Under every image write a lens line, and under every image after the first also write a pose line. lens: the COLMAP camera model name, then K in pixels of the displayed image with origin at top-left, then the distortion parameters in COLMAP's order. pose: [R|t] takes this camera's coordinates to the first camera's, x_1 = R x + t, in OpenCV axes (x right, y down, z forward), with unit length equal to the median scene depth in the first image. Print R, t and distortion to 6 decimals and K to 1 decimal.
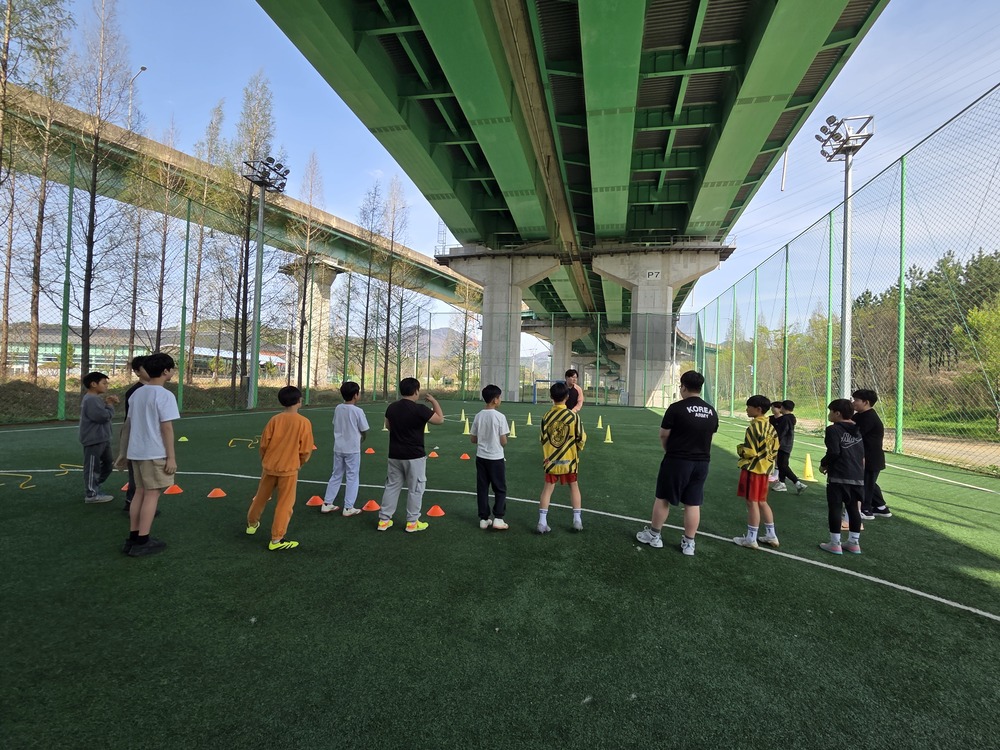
lens RADIAL K [[470.8, 0, 499.1], [0, 470.8, 378.3], [0, 0, 1]] dist [0.001905, 0.000485]
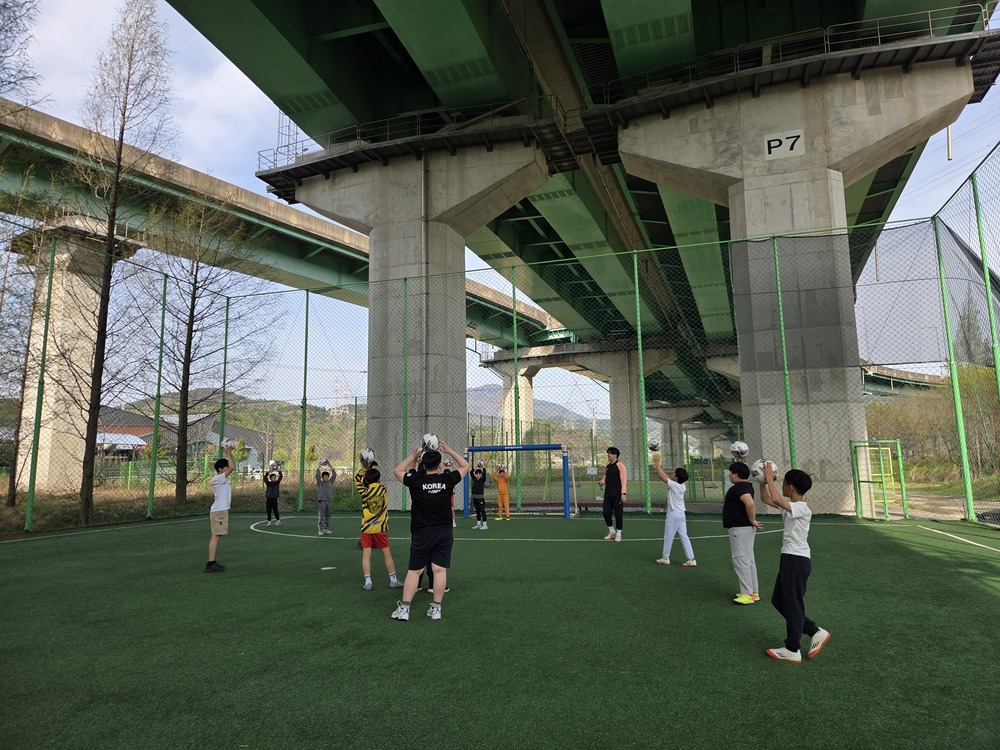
lens RADIAL K [[666.7, 0, 499.5], [0, 666.7, 361.9], [0, 0, 1]] dist [0.077932, -0.054967]
pose [[0.993126, -0.064177, -0.097890, 0.149530], [0.050247, 0.989064, -0.138662, 0.010554], [0.105718, 0.132791, 0.985490, 0.479212]]
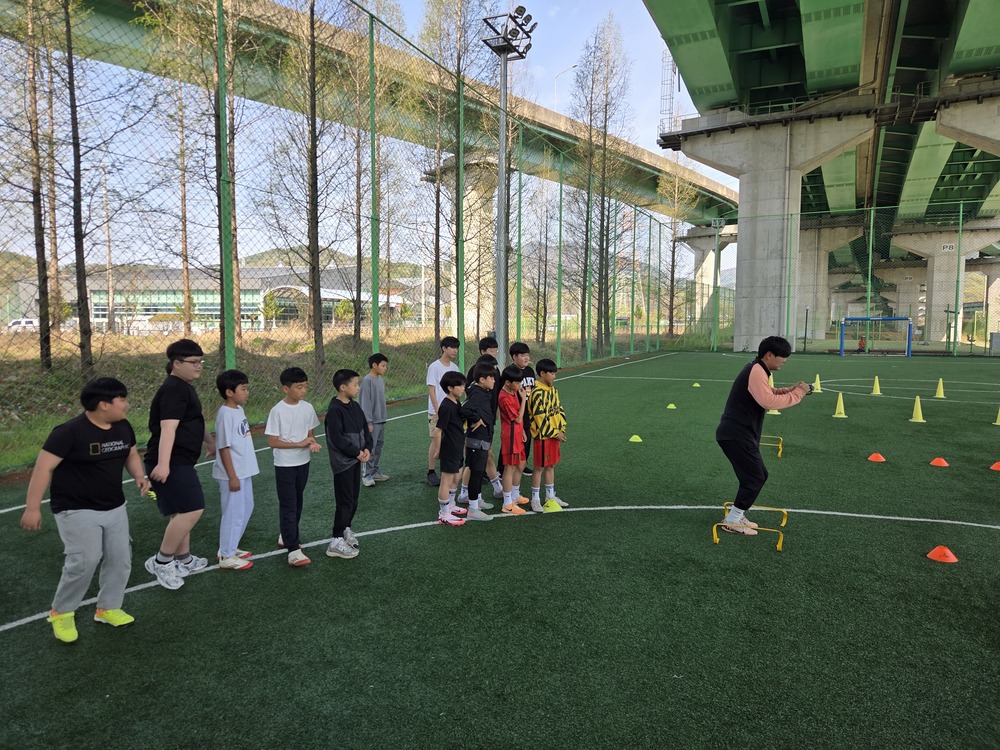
lens RADIAL K [[666.7, 0, 499.5], [0, 666.7, 361.9], [0, 0, 1]] dist [0.077932, -0.054967]
pose [[0.972836, -0.017200, -0.230858, -0.158832], [0.033382, 0.997236, 0.066376, -0.012961], [0.229078, -0.072279, 0.970721, 0.004716]]
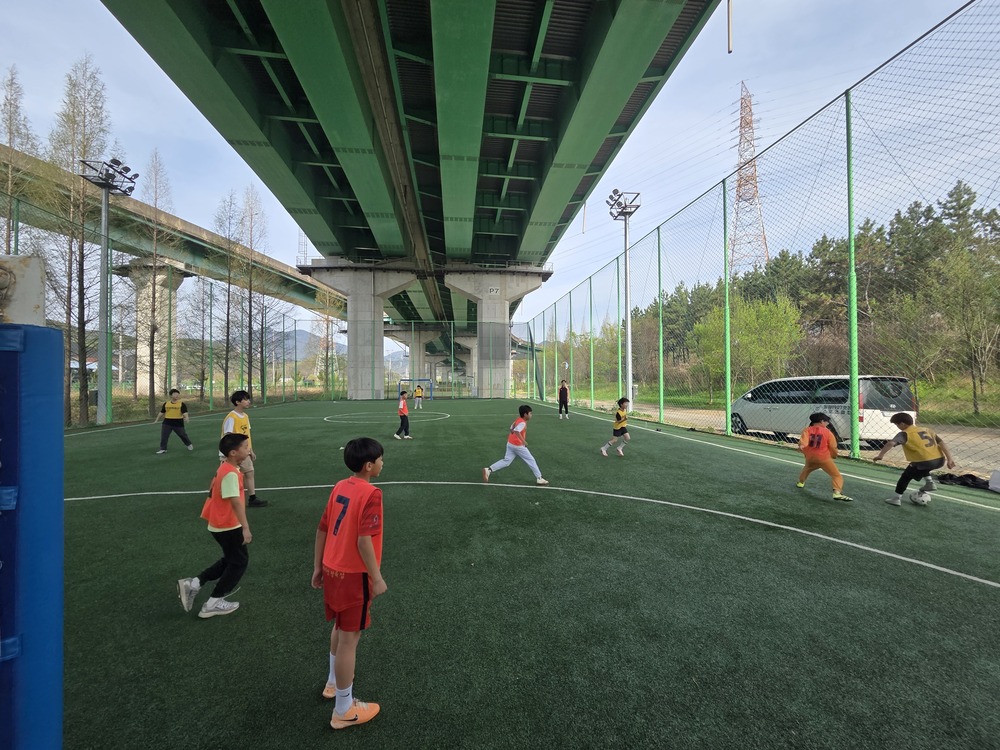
lens RADIAL K [[408.6, 0, 499.7], [0, 408.6, 378.9], [0, 0, 1]] dist [-0.000314, -0.000117]
pose [[0.942498, -0.037750, 0.332073, -0.023658], [0.033719, 0.999271, 0.017894, -0.007200], [-0.332507, -0.005668, 0.943084, -0.021056]]
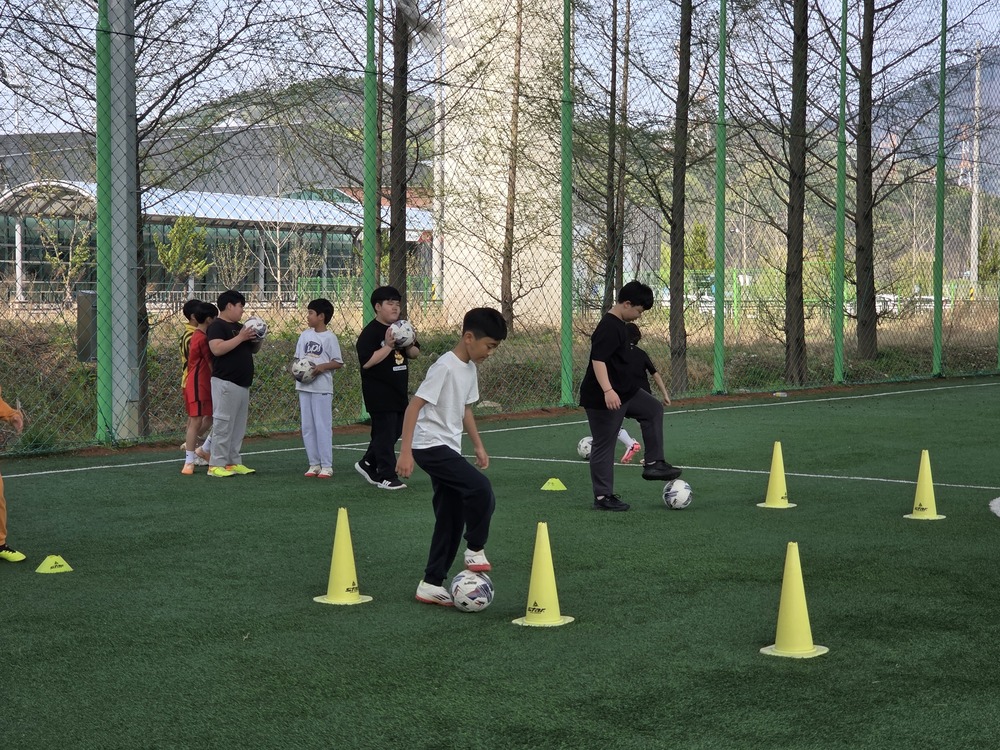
lens RADIAL K [[1953.9, 0, 500.0], [0, 1953.9, 375.0], [0, 0, 1]] dist [0.037158, 0.249947]
pose [[0.910087, -0.014058, -0.414180, 0.002734], [0.034478, 0.998528, 0.041867, 0.001223], [0.412981, -0.052383, 0.909232, 0.138727]]
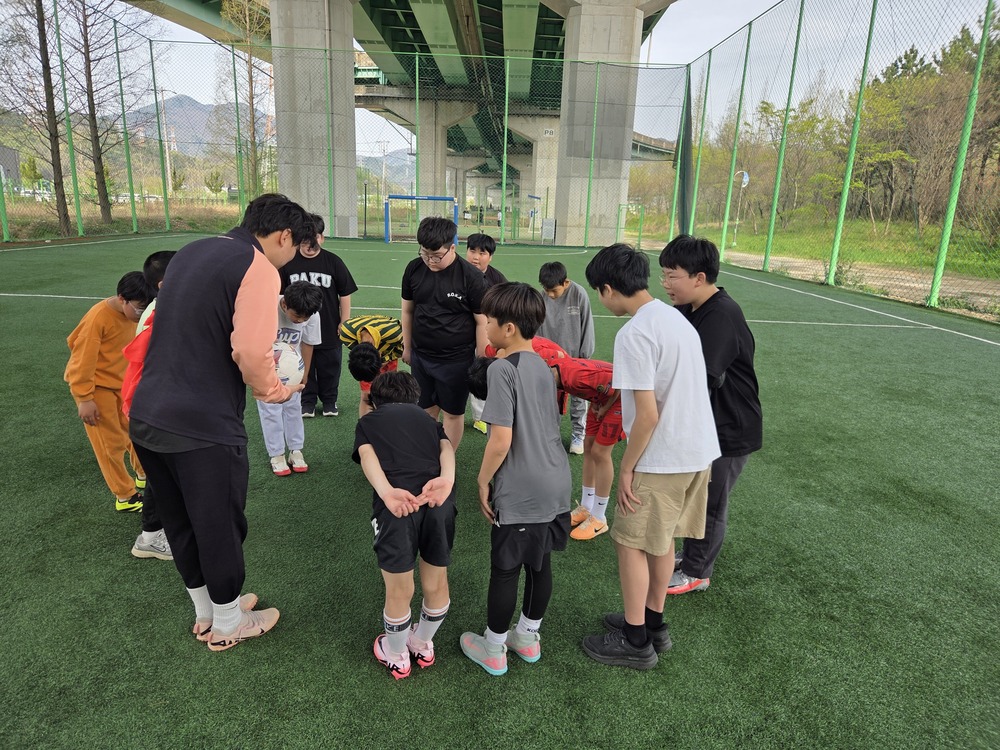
lens RADIAL K [[665.5, 0, 495.9], [0, 665.5, 377.1], [0, 0, 1]] dist [0.081207, -0.059107]
pose [[0.973906, -0.053860, 0.220470, 0.019429], [-0.007013, 0.963826, 0.266440, -0.000995], [-0.226845, -0.261034, 0.938298, 0.222406]]
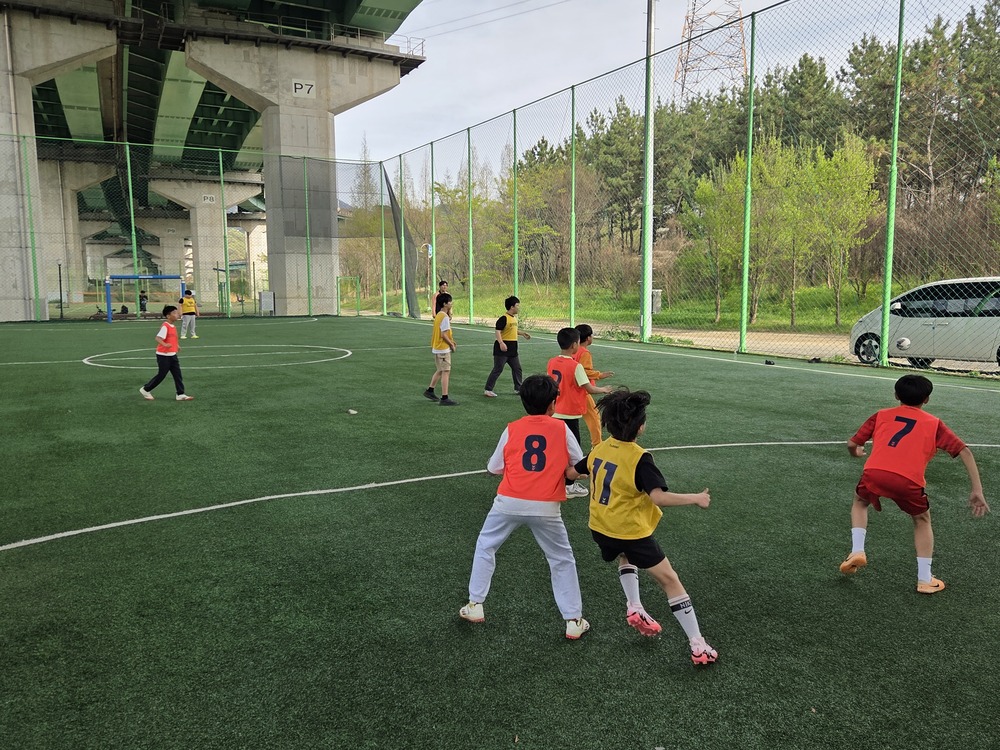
lens RADIAL K [[820.0, 0, 507.5], [0, 820.0, 377.2], [0, 0, 1]] dist [0.068540, -0.043337]
pose [[0.771694, -0.110012, 0.626407, -0.163032], [0.019894, 0.988619, 0.149118, -0.013374], [-0.635683, -0.102612, 0.765100, 0.011788]]
